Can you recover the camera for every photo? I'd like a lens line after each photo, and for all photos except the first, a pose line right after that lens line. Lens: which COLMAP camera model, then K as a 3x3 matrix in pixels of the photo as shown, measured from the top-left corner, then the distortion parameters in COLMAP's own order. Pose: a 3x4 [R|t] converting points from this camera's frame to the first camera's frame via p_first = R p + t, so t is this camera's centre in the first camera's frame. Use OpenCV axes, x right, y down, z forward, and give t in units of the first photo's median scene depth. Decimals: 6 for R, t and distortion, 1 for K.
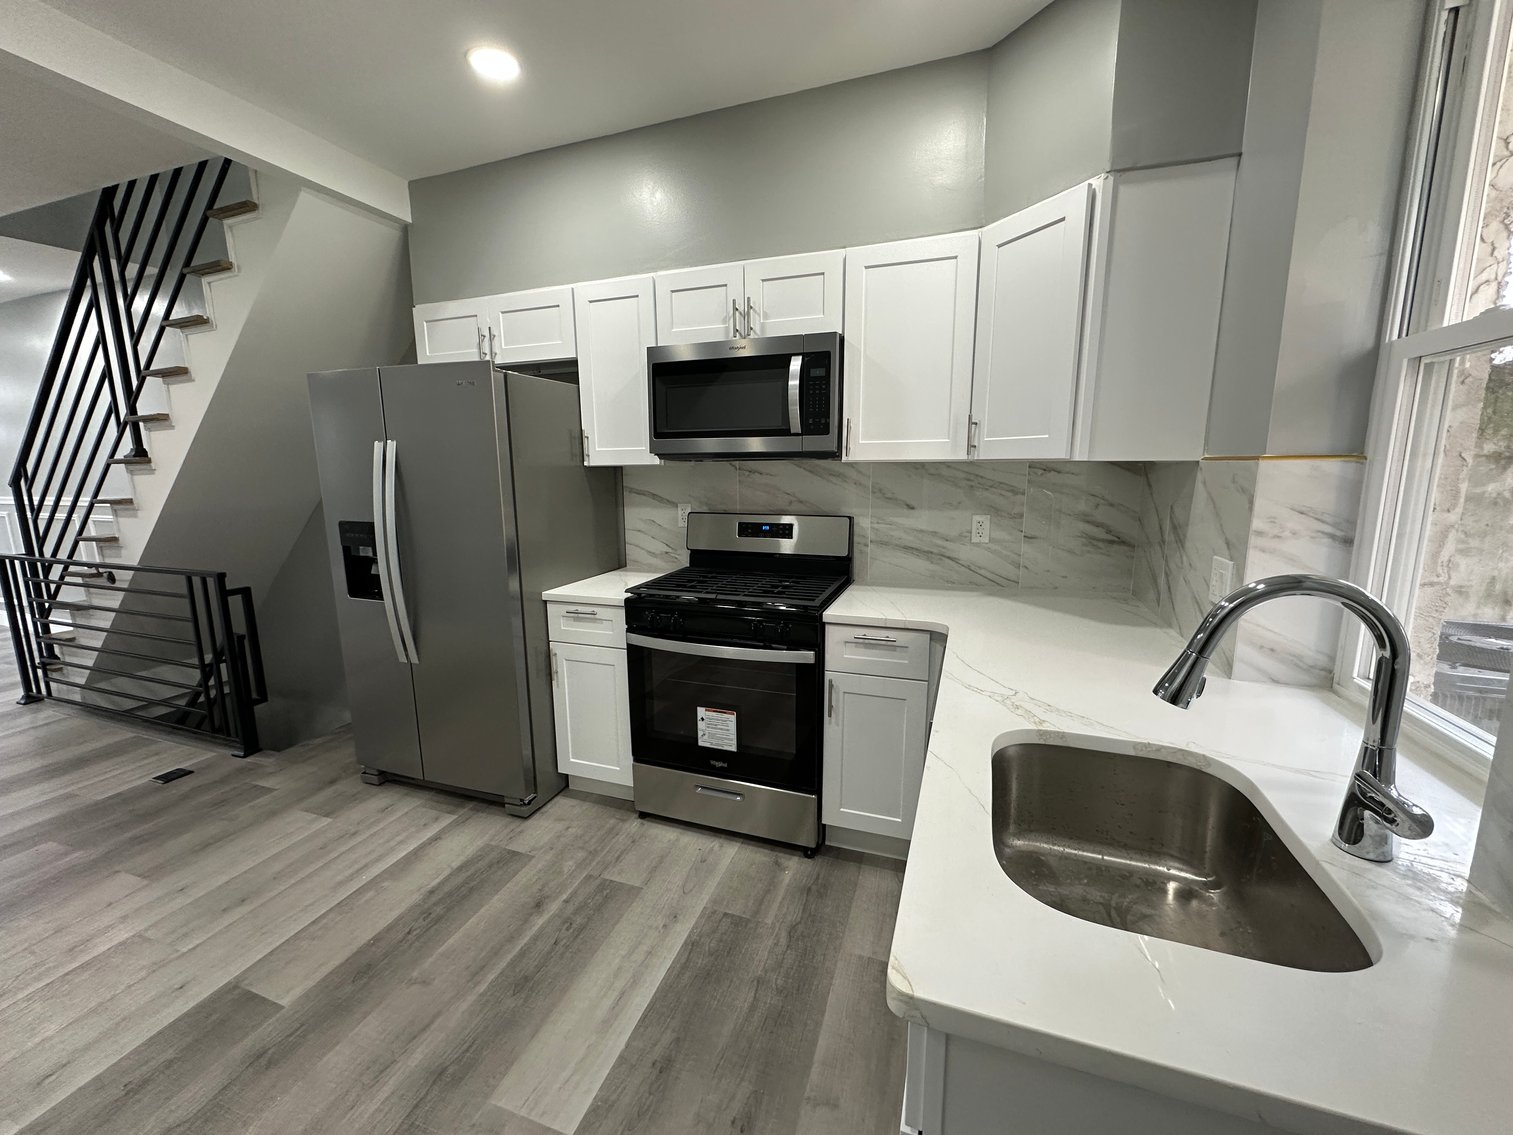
lens RADIAL K [[604.8, 0, 756.5], [0, 604.8, 567.5], [0, 0, 1]] dist [-0.001225, -0.000316]
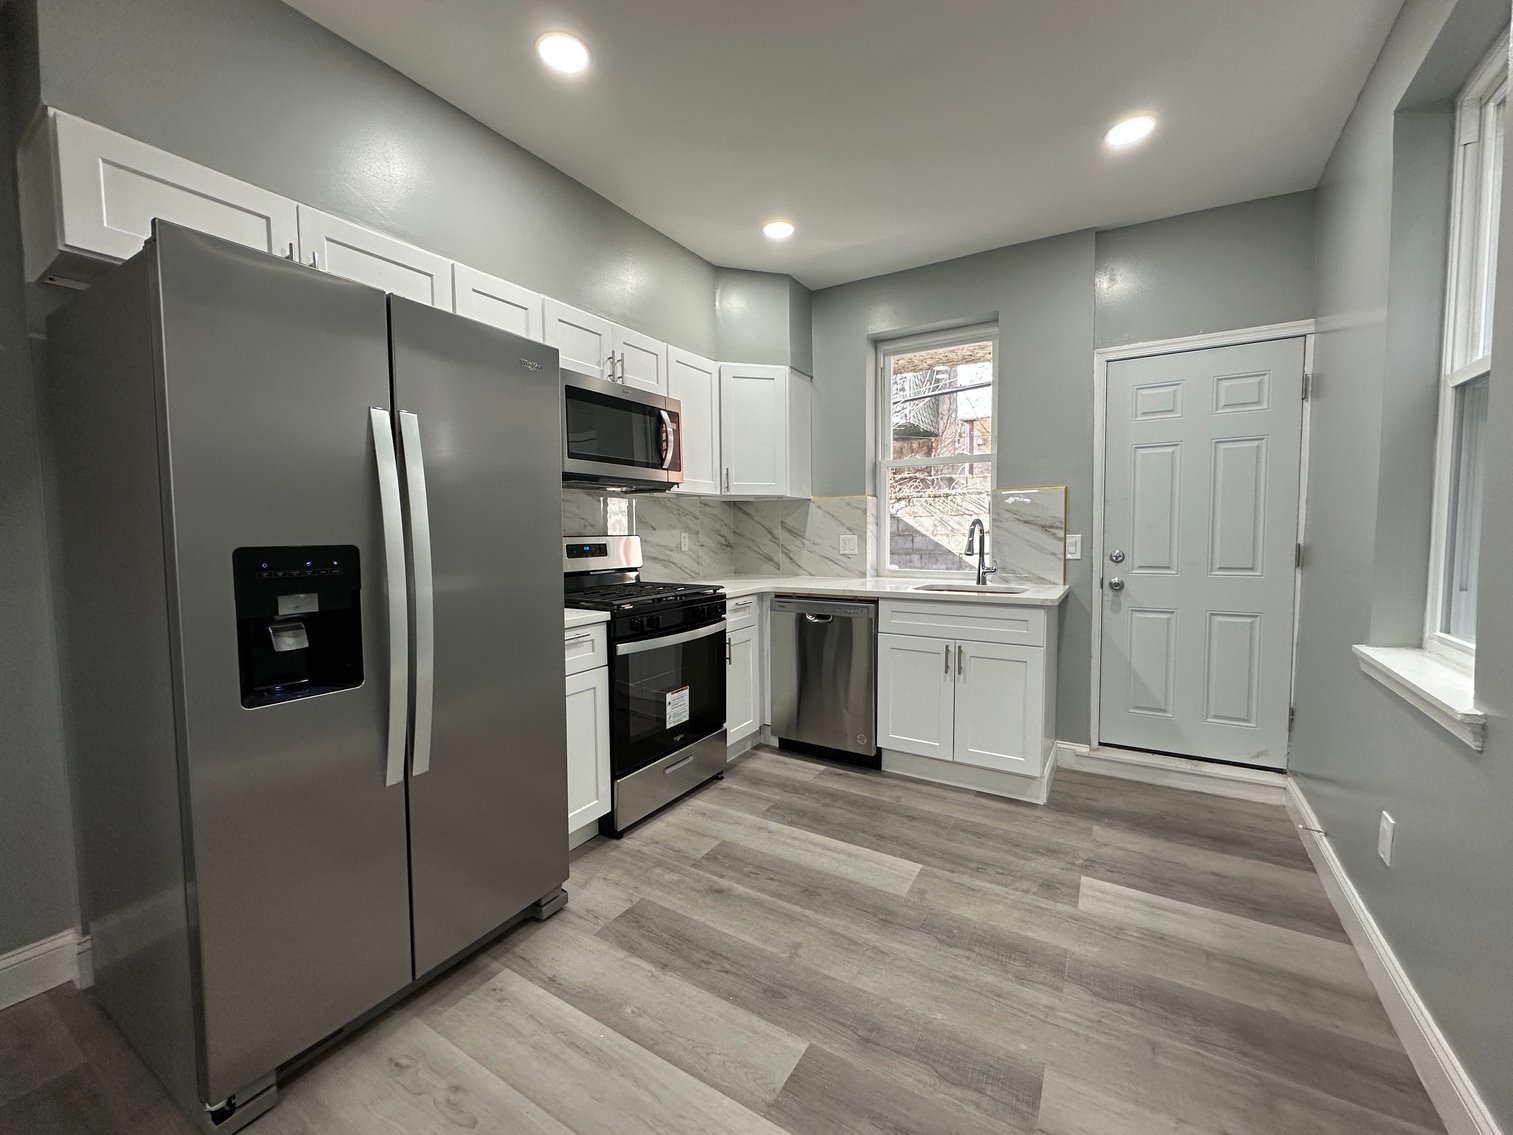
lens RADIAL K [[604.8, 0, 756.5], [0, 604.8, 567.5], [0, 0, 1]] dist [-0.001225, -0.000316]
pose [[0.204795, -0.057026, 0.977142, -1.207862], [0.172740, 0.984738, 0.021266, -0.001105], [-0.963442, 0.164436, 0.211520, 0.569009]]
